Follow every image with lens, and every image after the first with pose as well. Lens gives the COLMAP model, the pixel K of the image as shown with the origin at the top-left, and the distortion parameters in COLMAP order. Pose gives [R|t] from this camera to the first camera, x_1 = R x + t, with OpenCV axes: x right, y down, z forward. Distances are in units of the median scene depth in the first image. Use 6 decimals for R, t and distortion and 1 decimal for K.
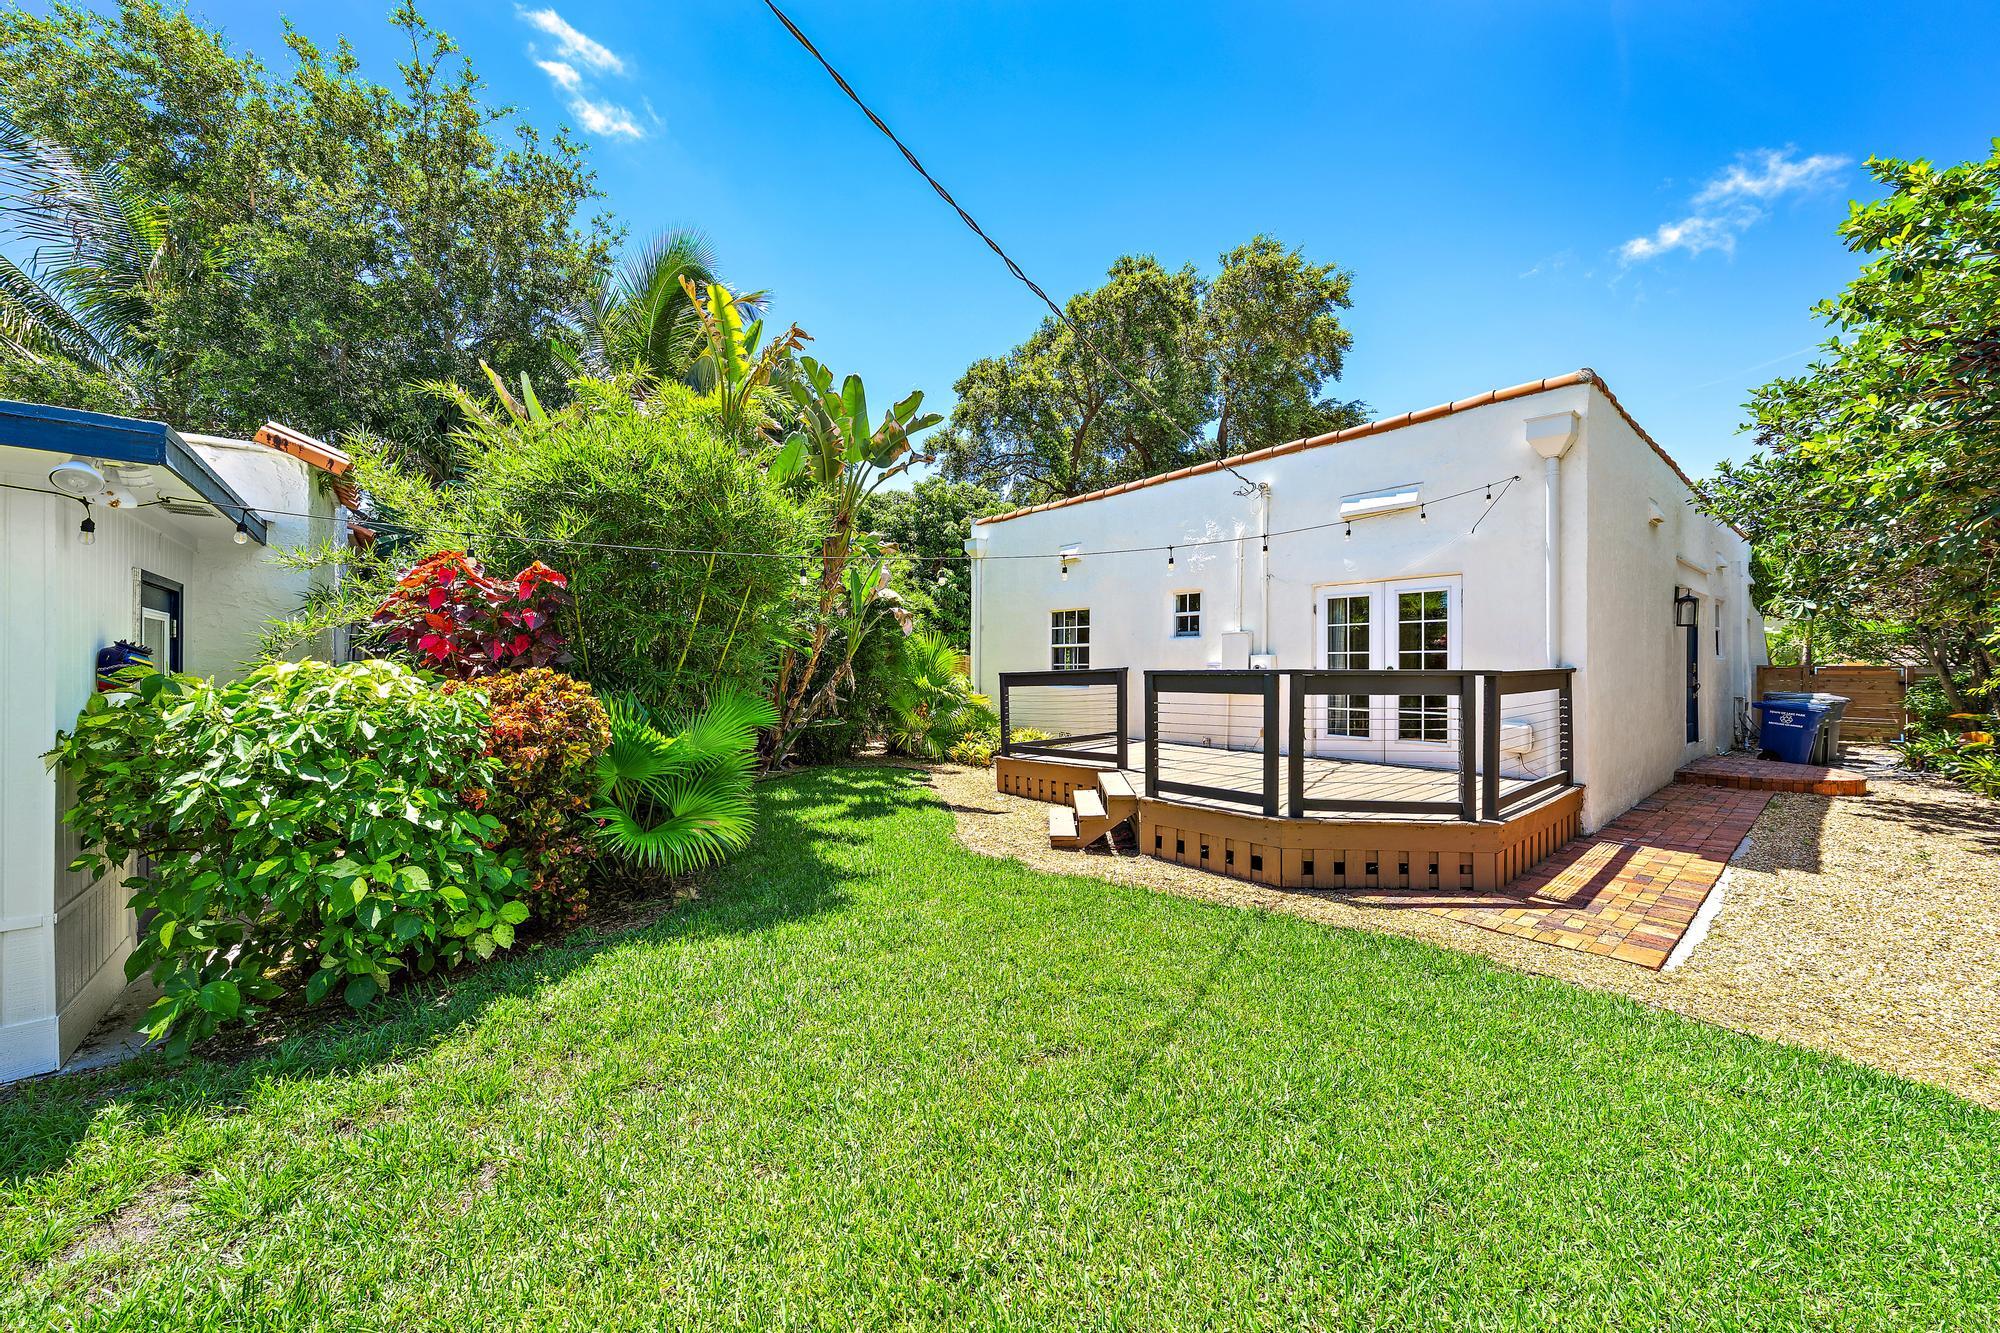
lens RADIAL K [[729.8, 0, 1000.5], [0, 729.8, 666.0], [0, 0, 1]] dist [0.000920, 0.000072]
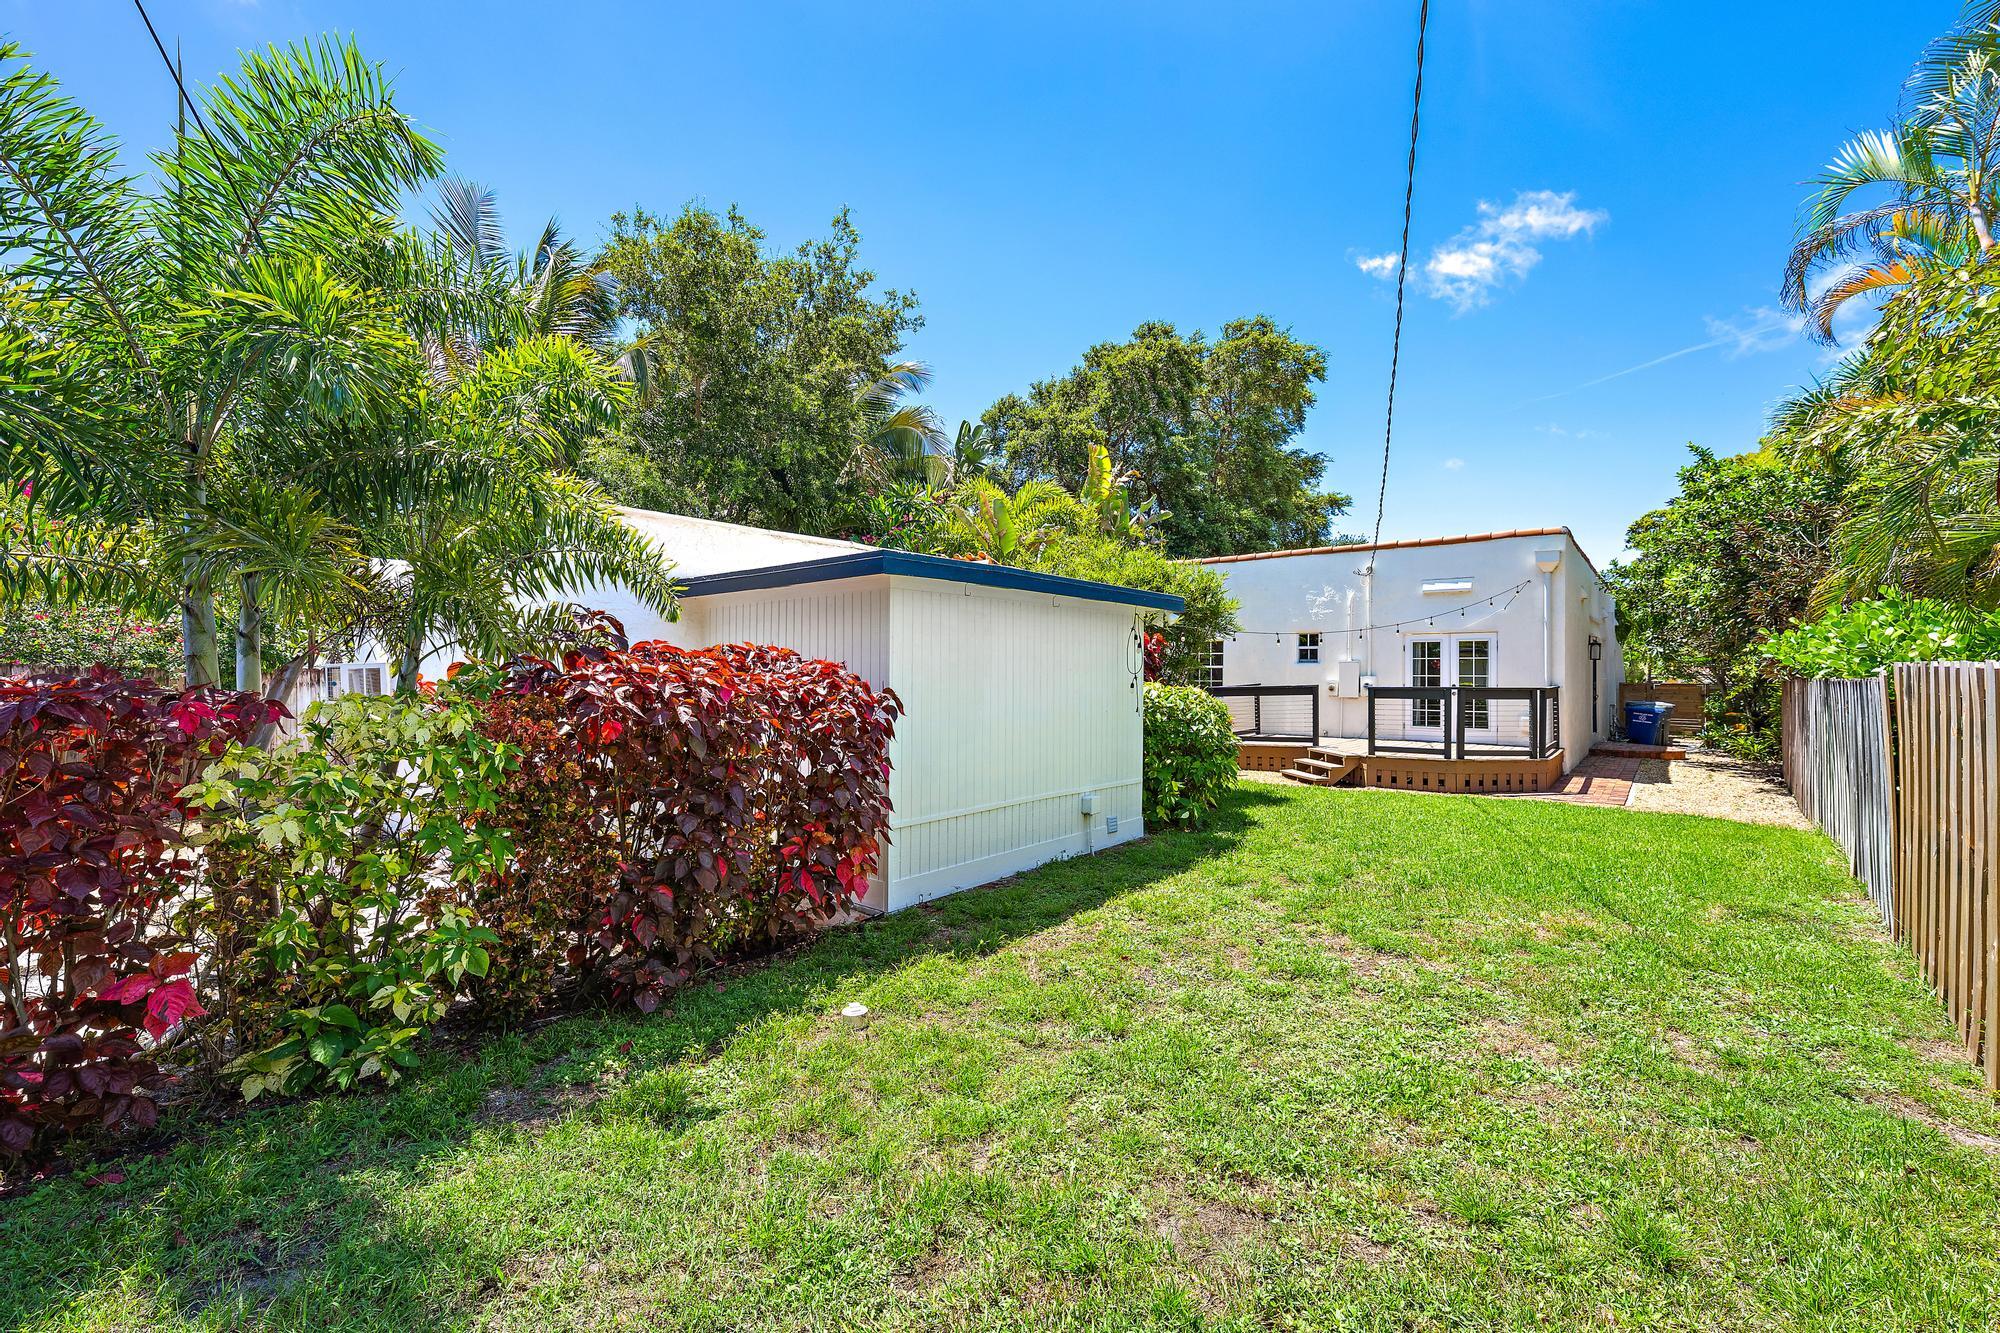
lens RADIAL K [[848.7, 0, 1000.9], [0, 848.7, 672.0], [0, 0, 1]] dist [0.002540, 0.000307]
pose [[0.980126, 0.006338, 0.198276, -0.737183], [-0.005450, 0.999973, -0.005023, -0.010361], [-0.198302, 0.003842, 0.980133, -0.597566]]
